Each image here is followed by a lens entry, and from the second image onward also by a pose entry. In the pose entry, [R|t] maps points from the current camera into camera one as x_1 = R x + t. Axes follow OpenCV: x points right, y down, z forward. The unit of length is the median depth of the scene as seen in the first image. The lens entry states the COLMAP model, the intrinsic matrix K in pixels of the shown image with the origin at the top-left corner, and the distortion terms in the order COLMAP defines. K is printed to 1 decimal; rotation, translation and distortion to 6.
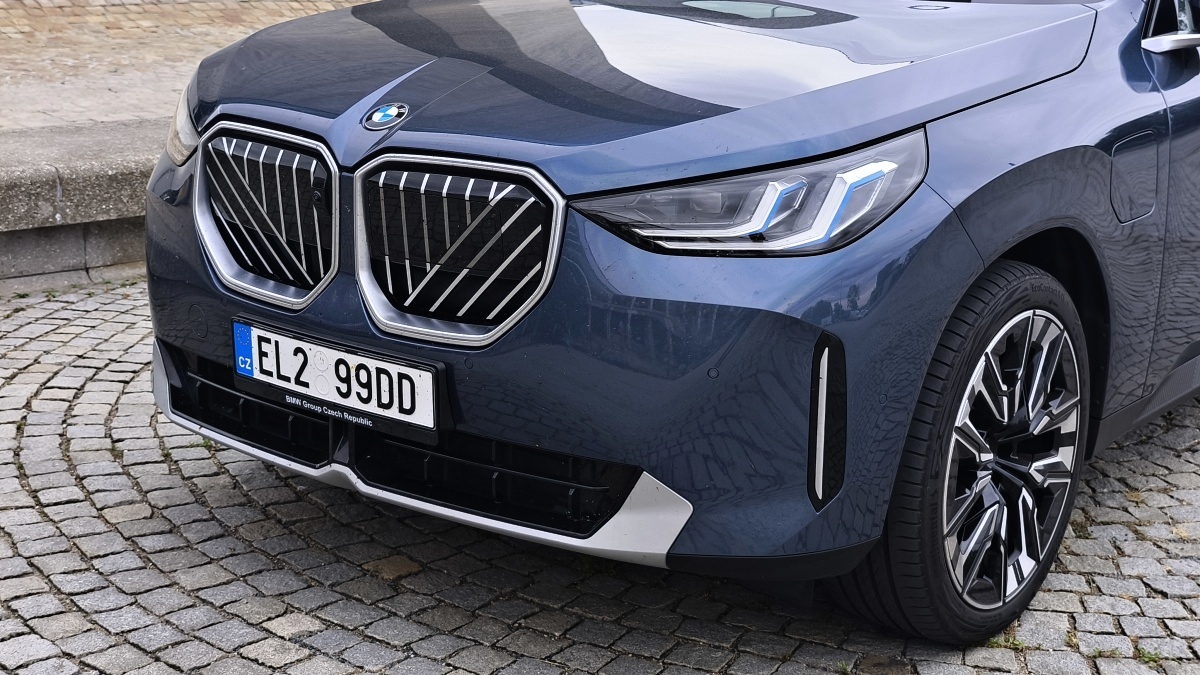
lens RADIAL K [[1753.2, 0, 604.9], [0, 1753.2, 311.0], [0, 0, 1]] dist [0.029830, -0.029123]
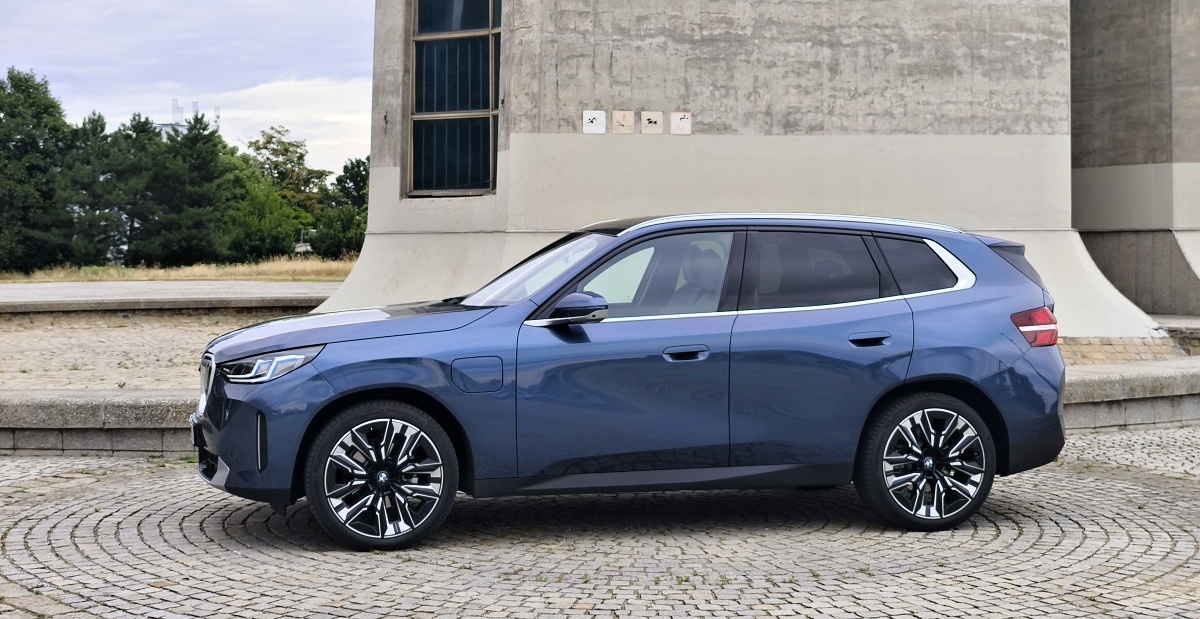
lens RADIAL K [[1784.4, 0, 625.3], [0, 1784.4, 313.6], [0, 0, 1]] dist [0.023511, -0.041237]
pose [[0.778924, -0.008400, -0.627062, 2.212907], [-0.119399, 0.979634, -0.161437, 0.235450], [0.615647, 0.200618, 0.762057, -0.836200]]
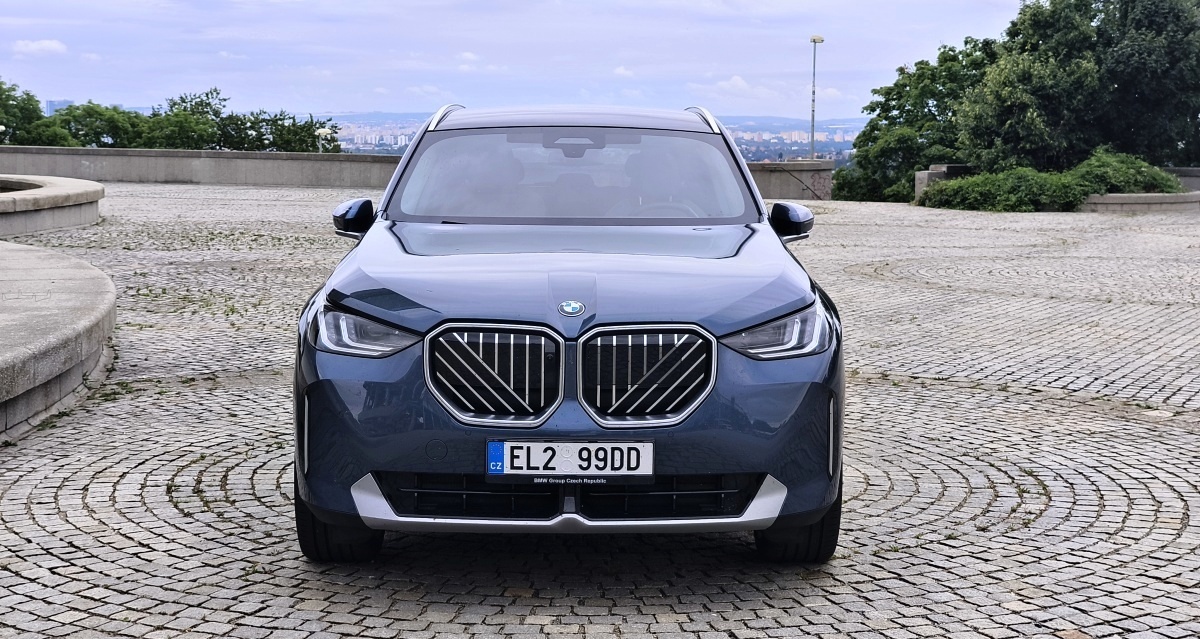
lens RADIAL K [[1779.5, 0, 600.0], [0, 1779.5, 319.5], [0, 0, 1]] dist [0.033599, -0.005670]
pose [[0.780153, -0.089276, 0.619186, -1.195719], [0.160583, 0.985180, -0.060282, 0.011090], [-0.604628, 0.146460, 0.782927, -0.402238]]
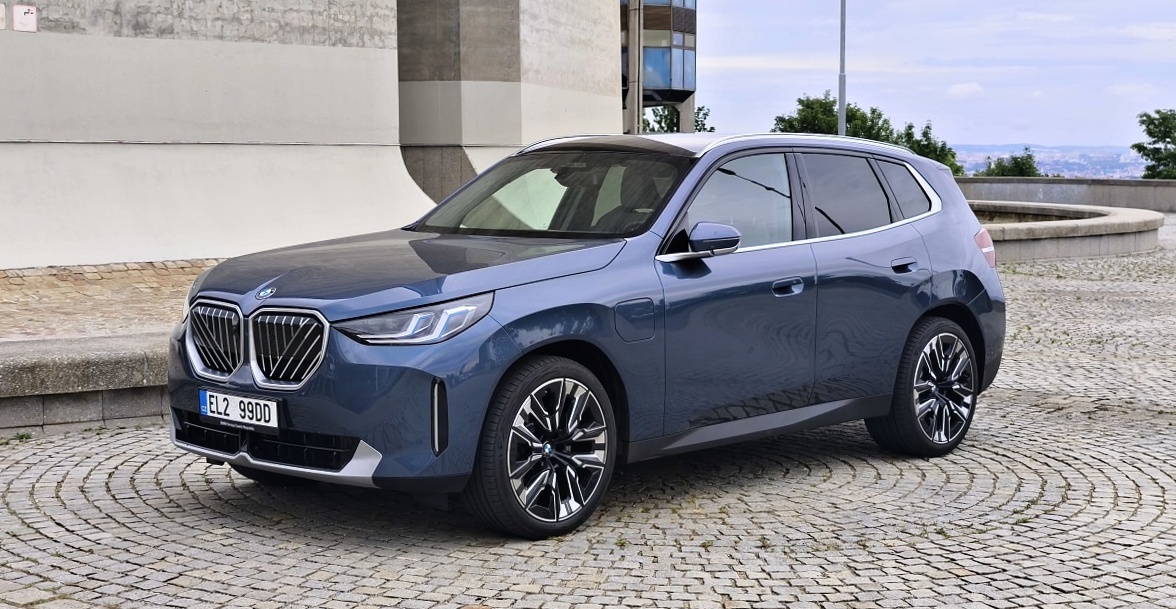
lens RADIAL K [[1768.3, 0, 588.0], [0, 1768.3, 304.5], [0, 0, 1]] dist [-0.010817, 0.055391]
pose [[0.996089, -0.017566, -0.086592, 0.473943], [0.004312, 0.988536, -0.150924, 0.242225], [0.088250, 0.149961, 0.984745, -1.163647]]
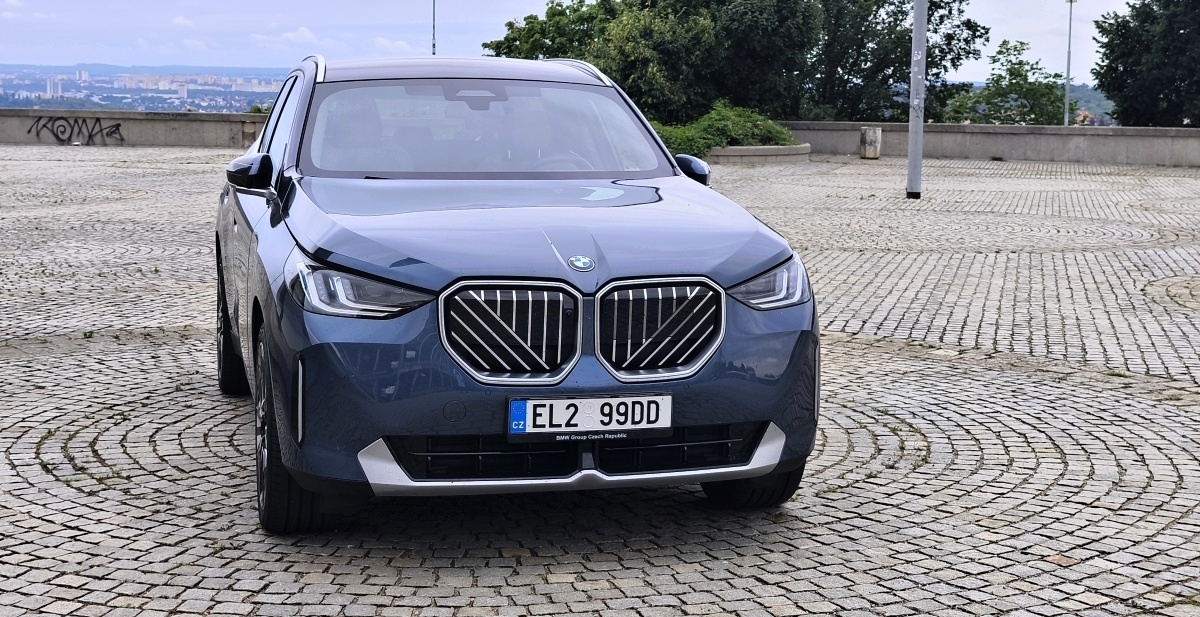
lens RADIAL K [[1784.4, 0, 625.3], [0, 1784.4, 312.6], [0, 0, 1]] dist [0.023511, -0.041237]
pose [[0.599918, -0.121884, 0.790723, -1.490692], [0.192074, 0.981365, 0.005545, -0.064704], [-0.776663, 0.148551, 0.612149, -0.104208]]
